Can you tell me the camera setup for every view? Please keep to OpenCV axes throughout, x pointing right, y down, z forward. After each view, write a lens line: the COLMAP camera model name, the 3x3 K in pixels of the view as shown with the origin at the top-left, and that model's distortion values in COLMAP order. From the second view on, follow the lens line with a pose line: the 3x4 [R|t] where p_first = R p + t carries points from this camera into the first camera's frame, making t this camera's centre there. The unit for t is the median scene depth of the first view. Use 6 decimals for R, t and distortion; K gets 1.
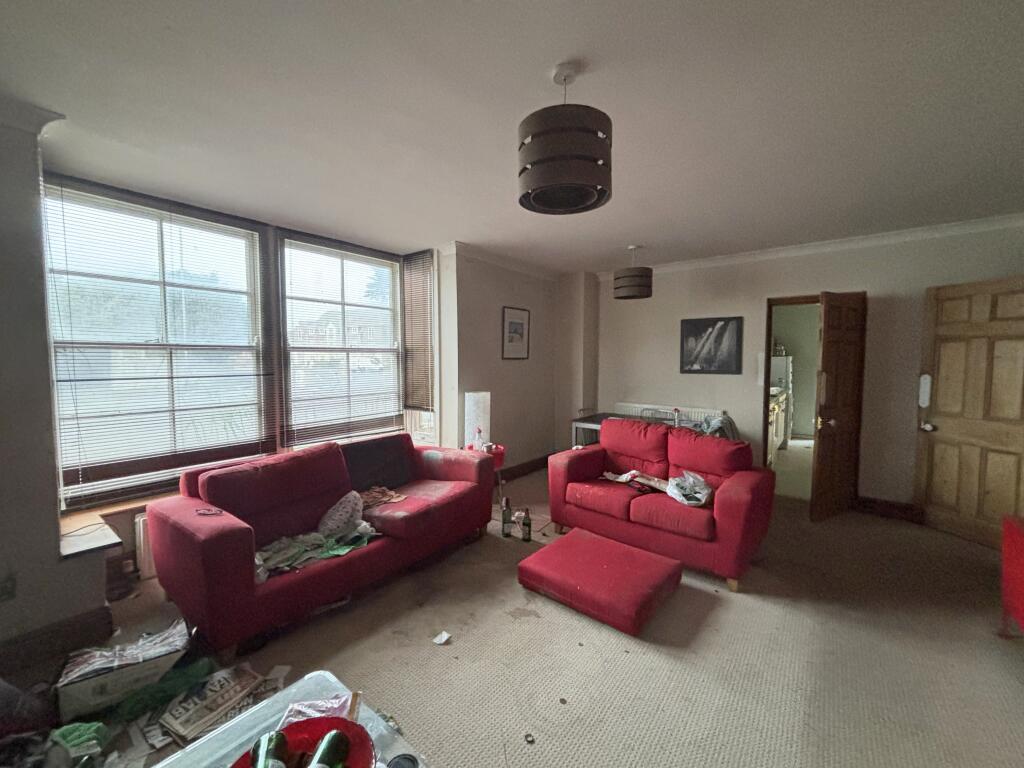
lens RADIAL K [[407.8, 0, 507.4], [0, 407.8, 382.8], [0, 0, 1]] dist [0.000939, 0.000035]
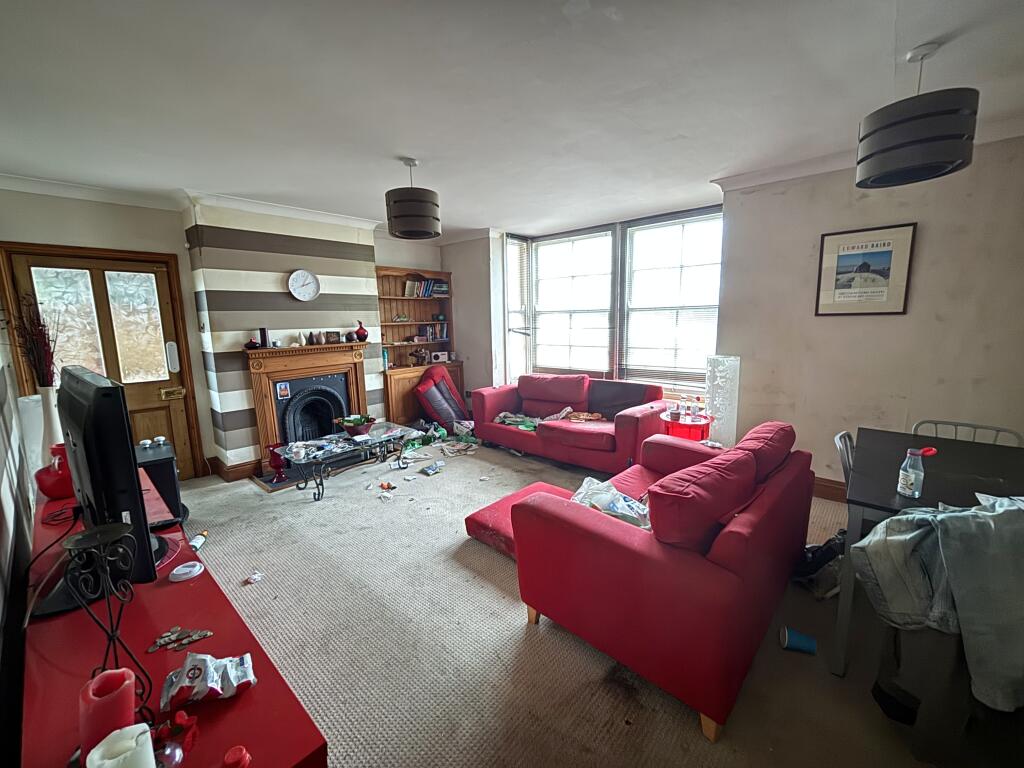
lens RADIAL K [[407.8, 0, 509.2], [0, 407.8, 381.1], [0, 0, 1]] dist [0.000939, 0.000035]
pose [[-0.050283, 0.151559, -0.987168, 0.924190], [-0.051068, 0.986736, 0.154094, -0.038138], [0.997428, 0.058161, -0.041876, 0.706218]]
